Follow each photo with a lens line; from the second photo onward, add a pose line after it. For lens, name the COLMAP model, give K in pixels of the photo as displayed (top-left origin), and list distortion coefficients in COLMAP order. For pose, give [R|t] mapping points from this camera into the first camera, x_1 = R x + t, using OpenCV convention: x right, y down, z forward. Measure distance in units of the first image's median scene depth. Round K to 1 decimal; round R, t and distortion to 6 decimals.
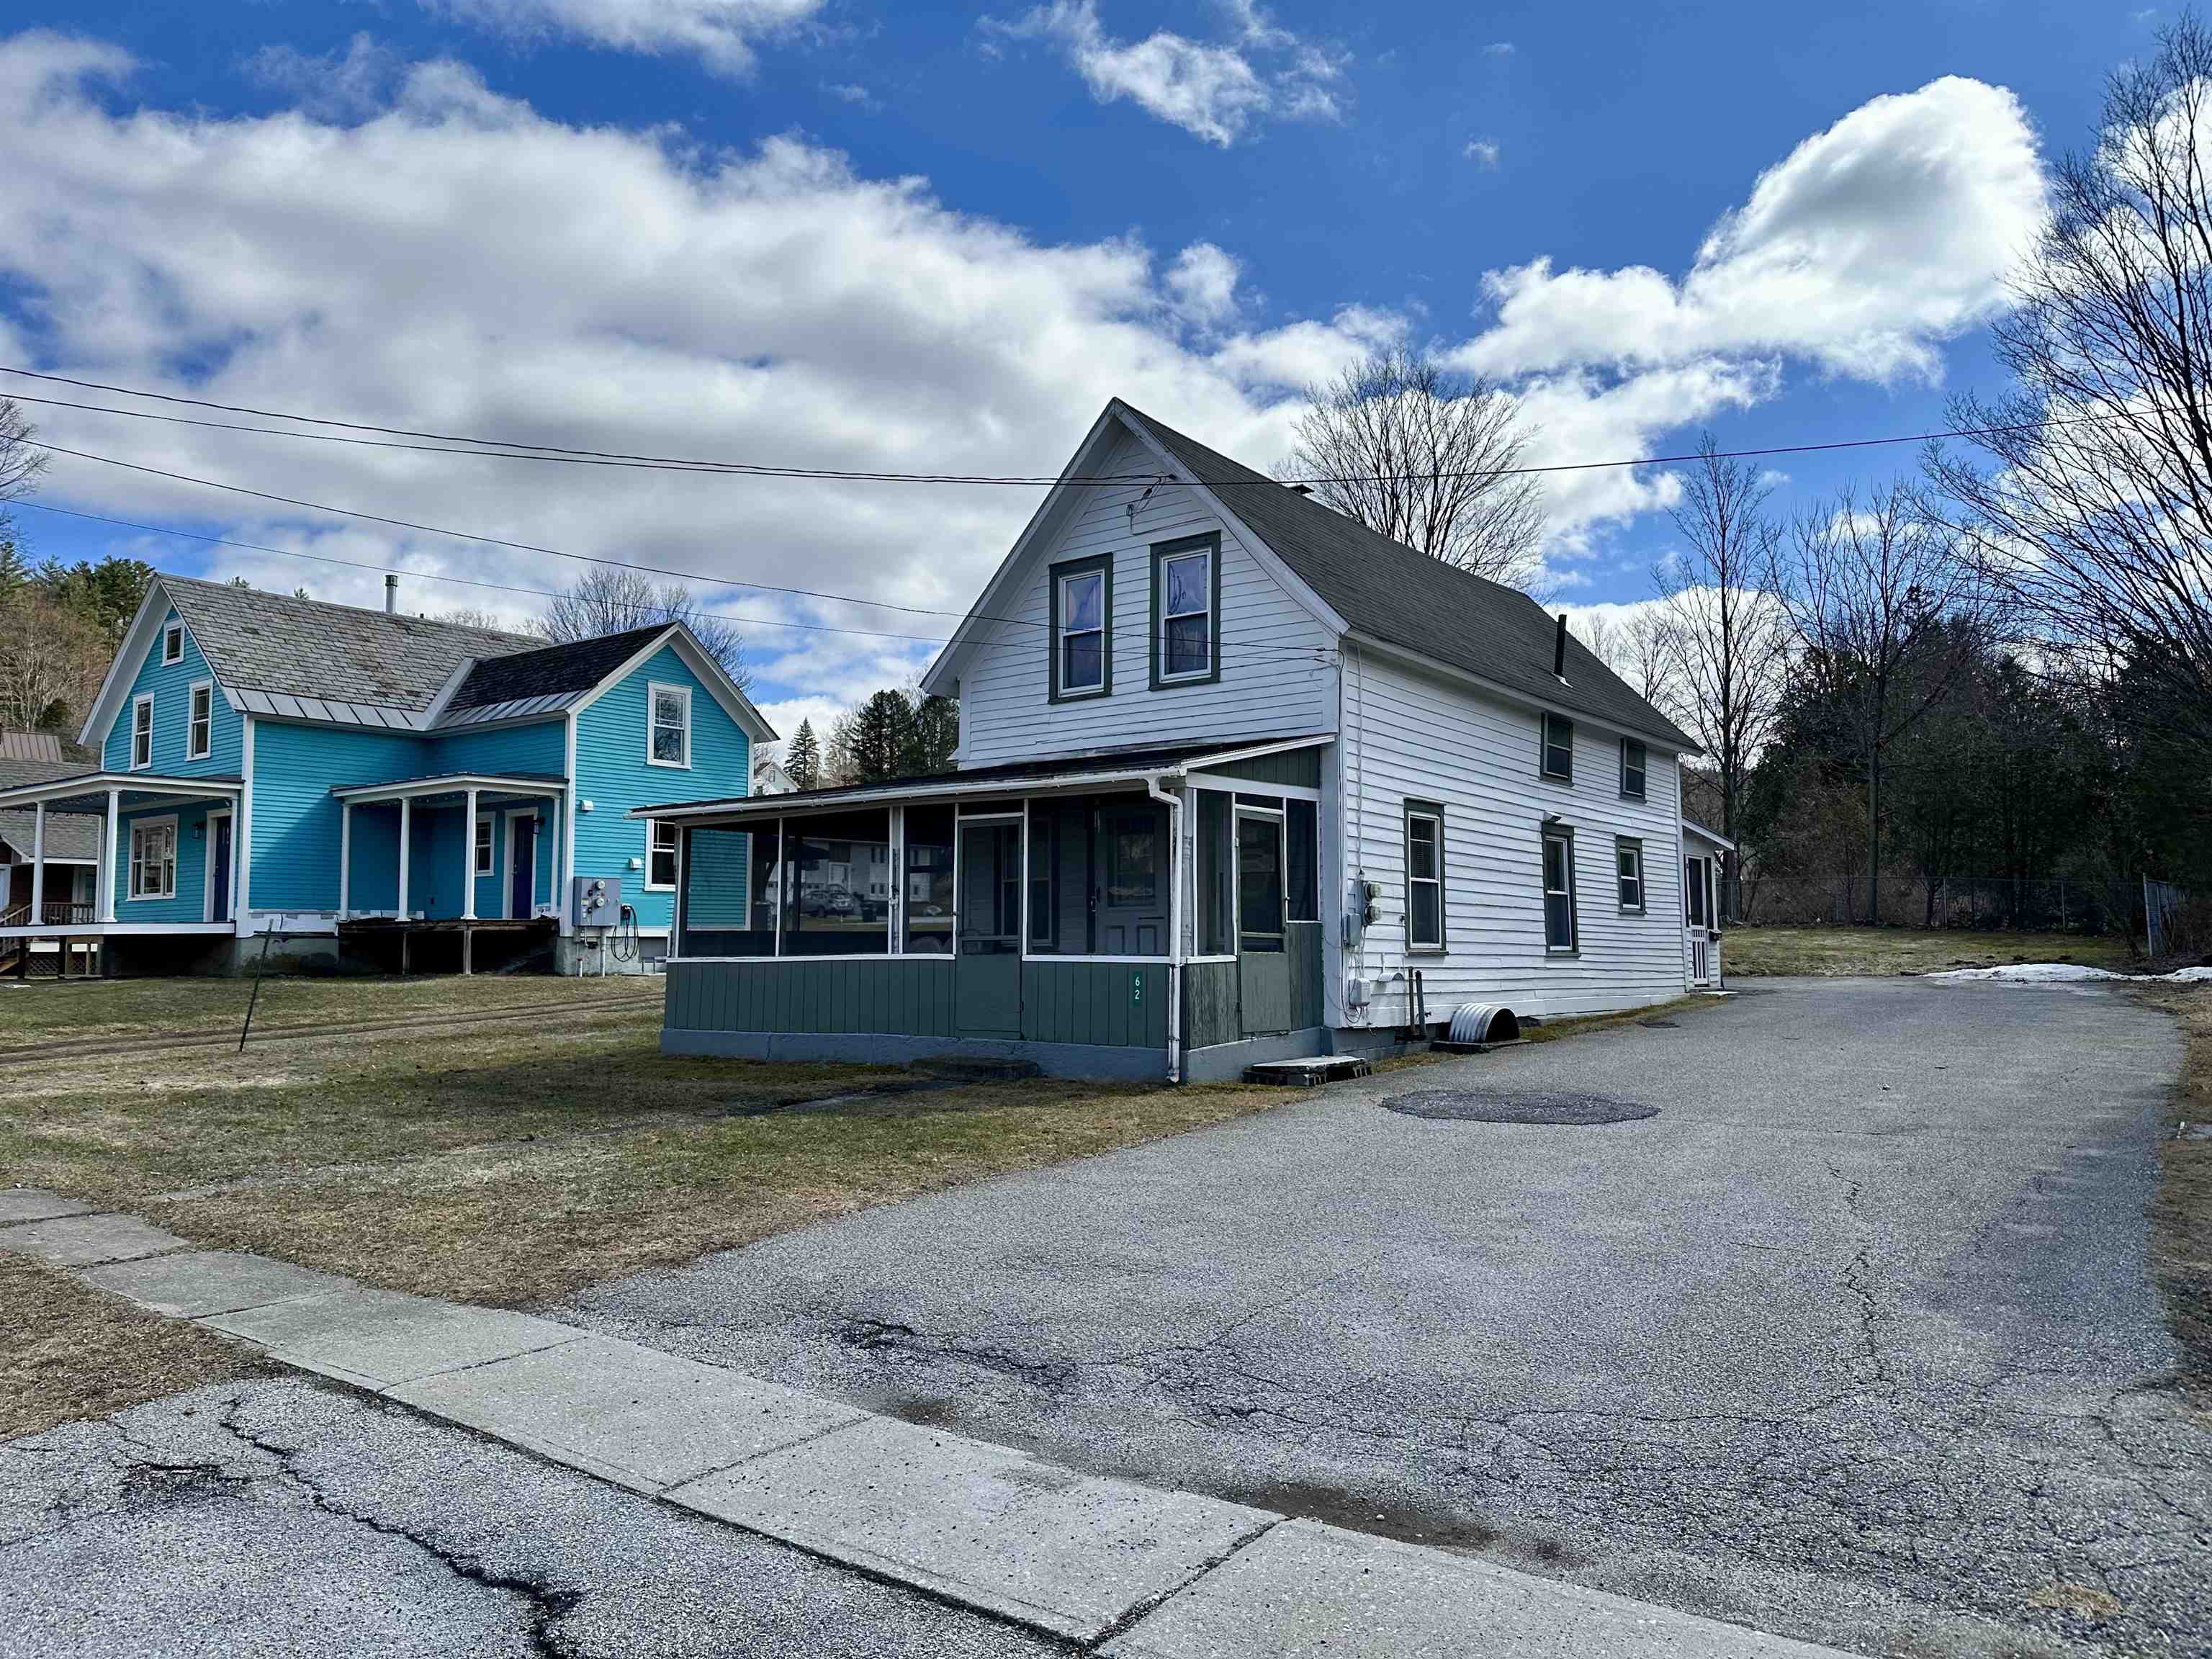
lens RADIAL K [[1552.6, 0, 1103.6], [0, 1552.6, 823.6], [0, 0, 1]] dist [0.008310, 0.000530]
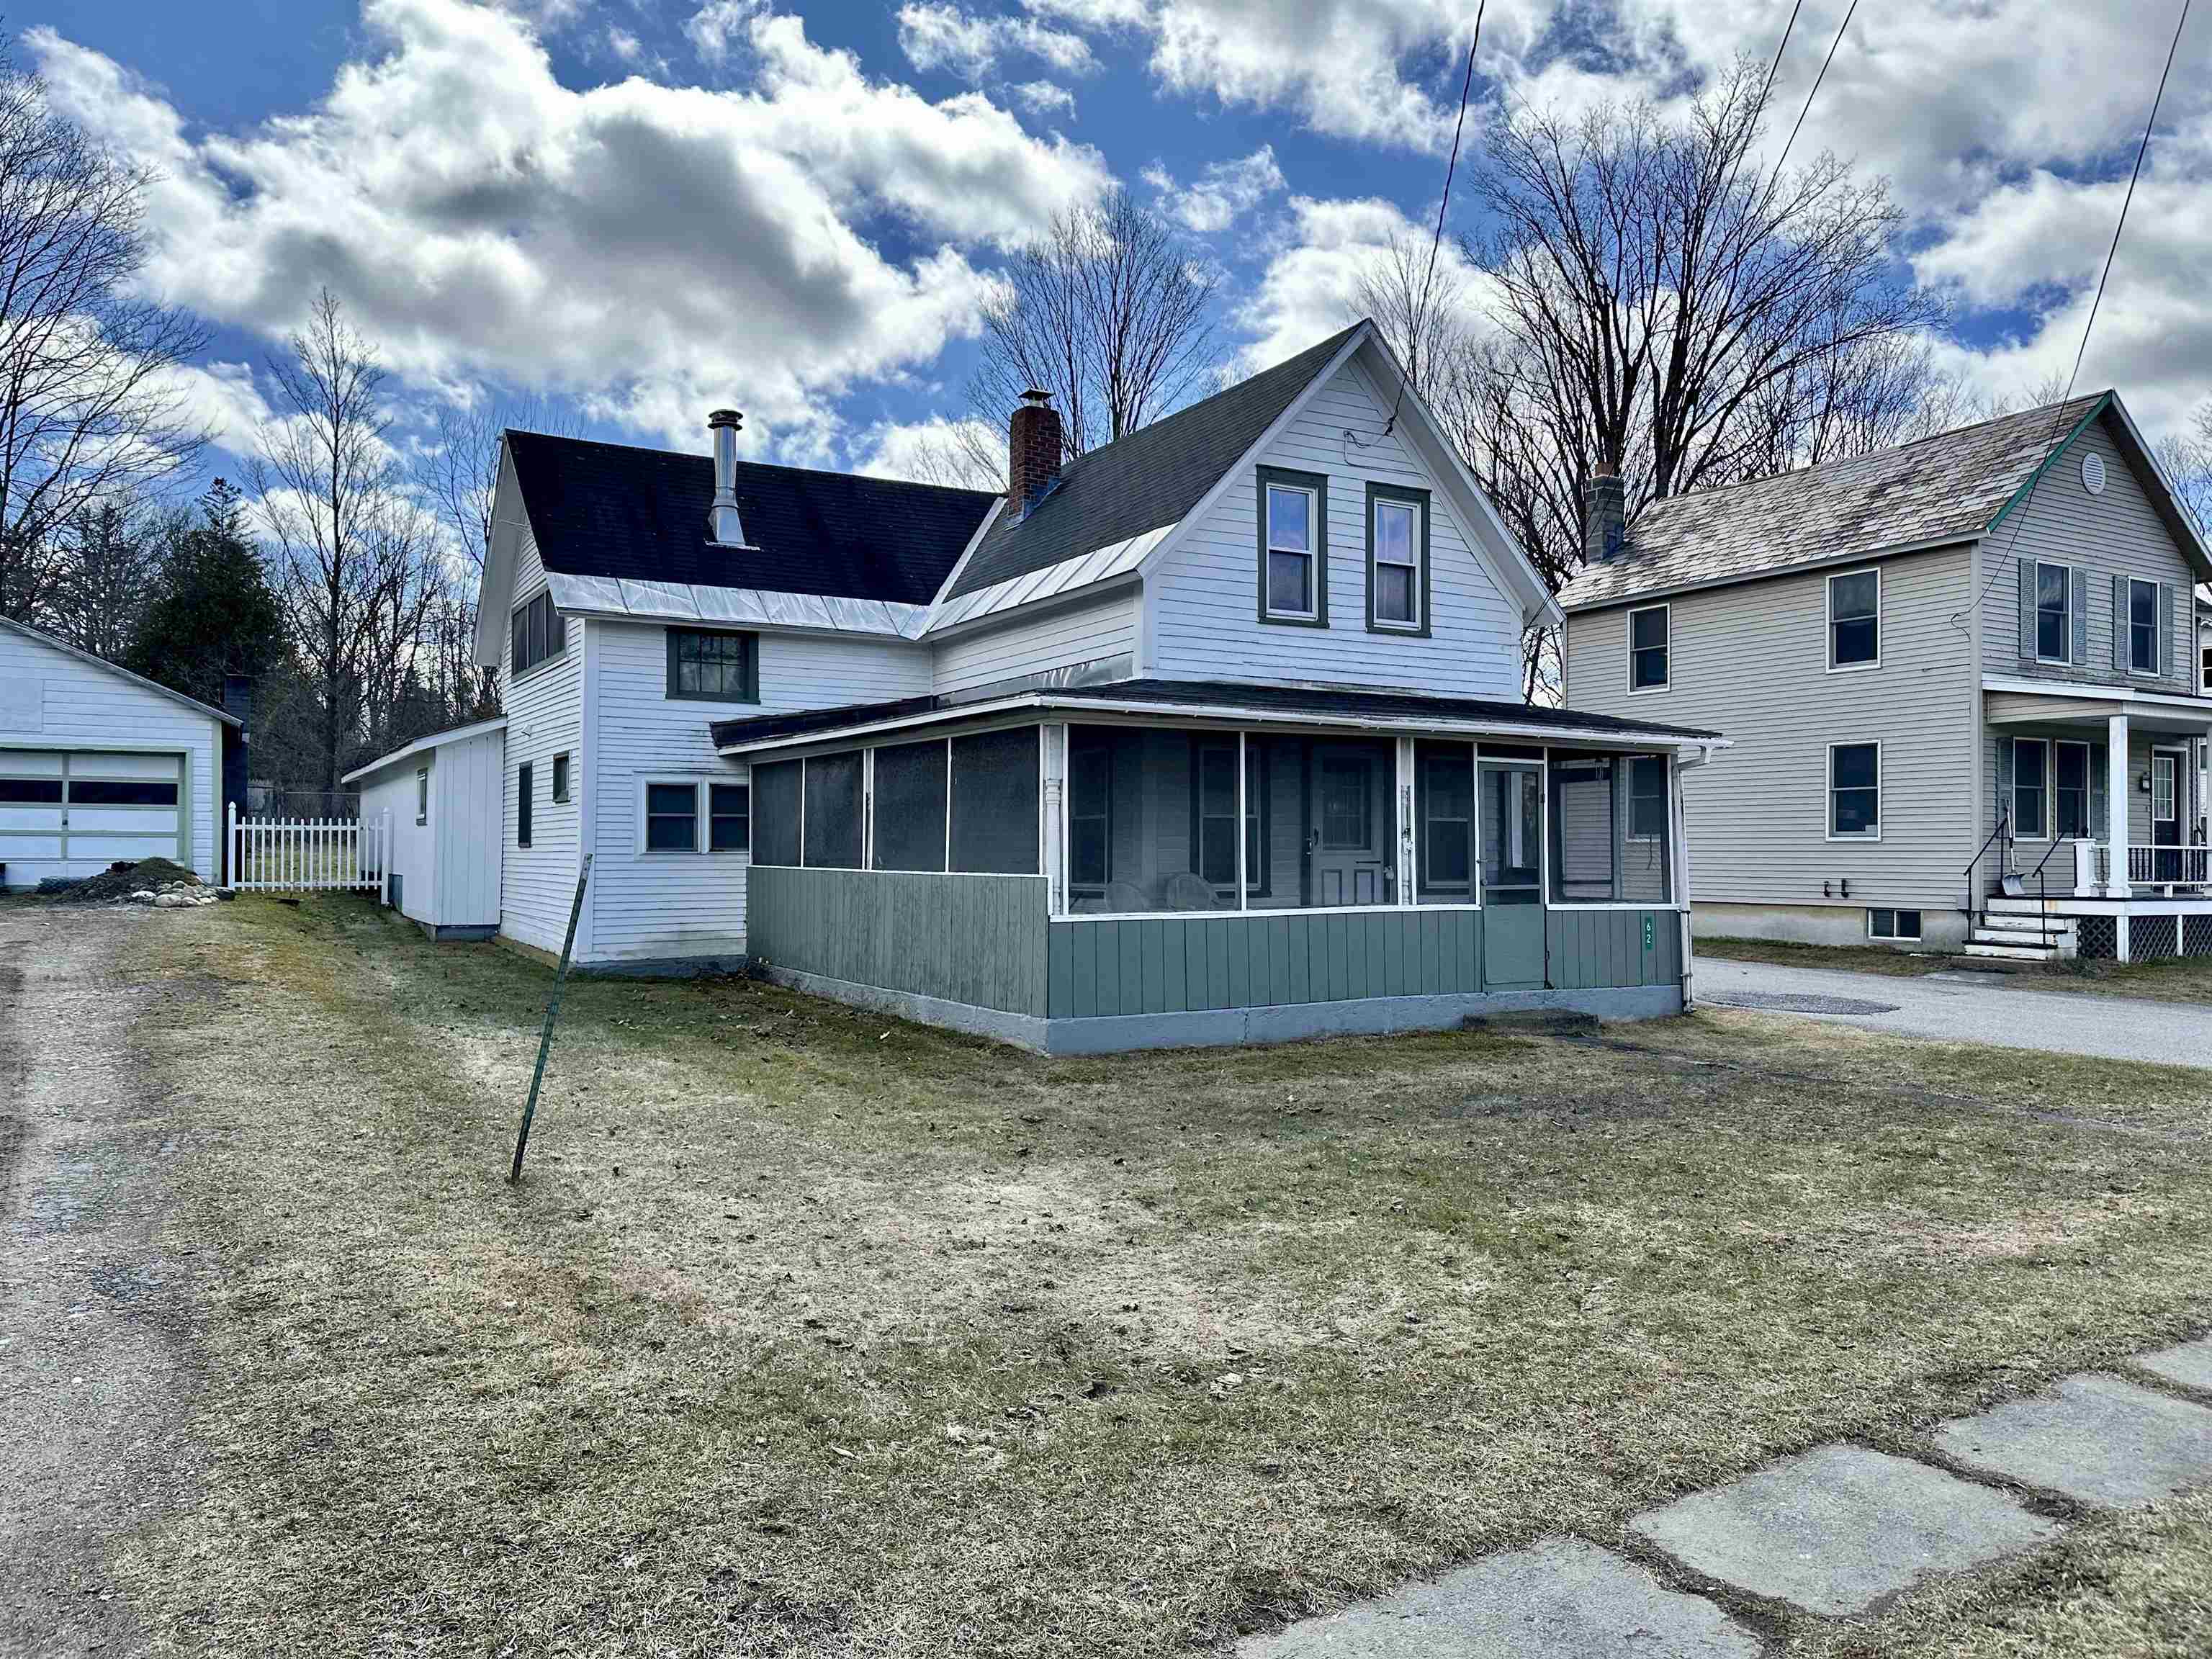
lens RADIAL K [[1552.6, 0, 1101.4], [0, 1552.6, 843.4], [0, 0, 1]] dist [0.008310, 0.000530]
pose [[0.394326, 0.014463, 0.918857, -0.941383], [-0.080026, 0.996618, 0.018656, 0.043261], [-0.915479, -0.080889, 0.394150, 0.756598]]
